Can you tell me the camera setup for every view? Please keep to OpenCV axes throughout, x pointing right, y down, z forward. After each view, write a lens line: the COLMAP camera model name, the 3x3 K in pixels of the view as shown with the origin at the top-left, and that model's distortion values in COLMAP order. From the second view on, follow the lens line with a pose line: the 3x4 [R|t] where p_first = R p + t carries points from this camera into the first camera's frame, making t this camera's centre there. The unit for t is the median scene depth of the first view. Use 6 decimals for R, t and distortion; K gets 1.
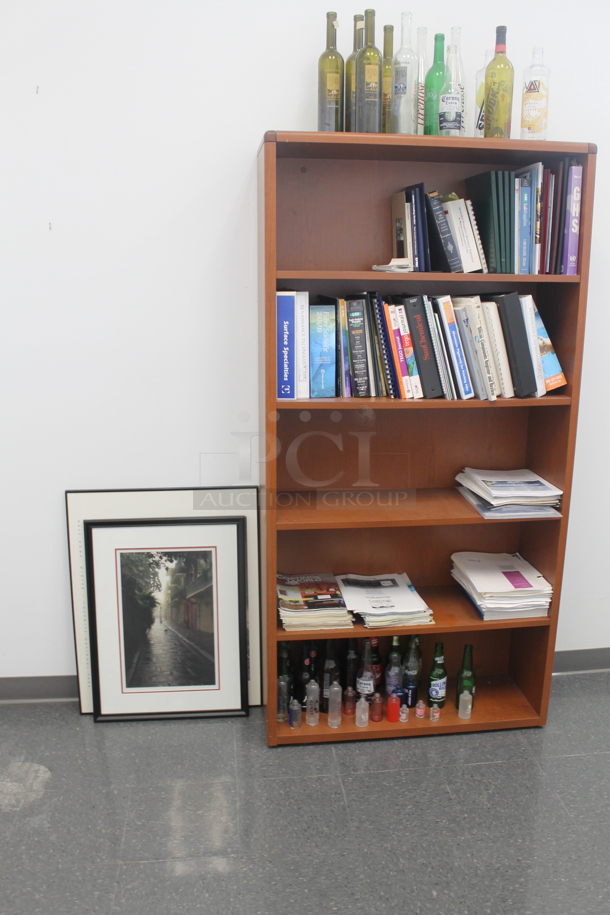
lens RADIAL K [[806.2, 0, 303.4], [0, 806.2, 463.4], [0, 0, 1]] dist [-0.139325, 0.082153]
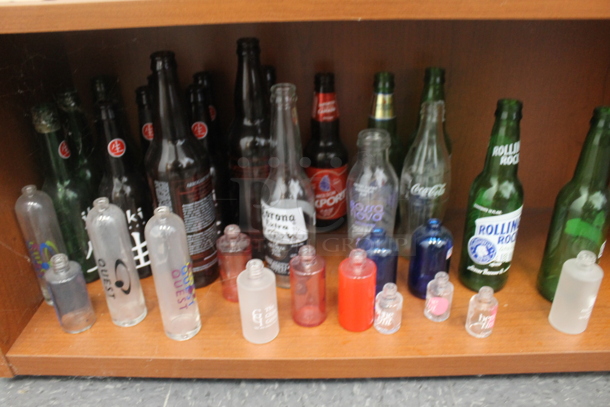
lens RADIAL K [[537.4, 0, 308.7], [0, 537.4, 201.2], [0, 0, 1]] dist [-0.139325, 0.082153]
pose [[0.991324, 0.032992, -0.127233, 0.127690], [-0.000426, 0.968787, 0.247895, 0.227714], [0.131441, -0.245690, 0.960396, 0.836313]]
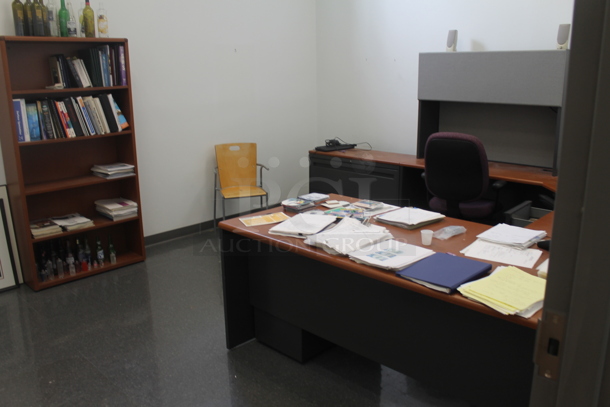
lens RADIAL K [[537.4, 0, 309.1], [0, 537.4, 207.3], [0, 0, 1]] dist [-0.139325, 0.082153]
pose [[0.791522, -0.169461, 0.587177, -0.271217], [0.165796, 0.984298, 0.060575, 0.157872], [-0.588222, 0.049405, 0.807189, -0.757238]]
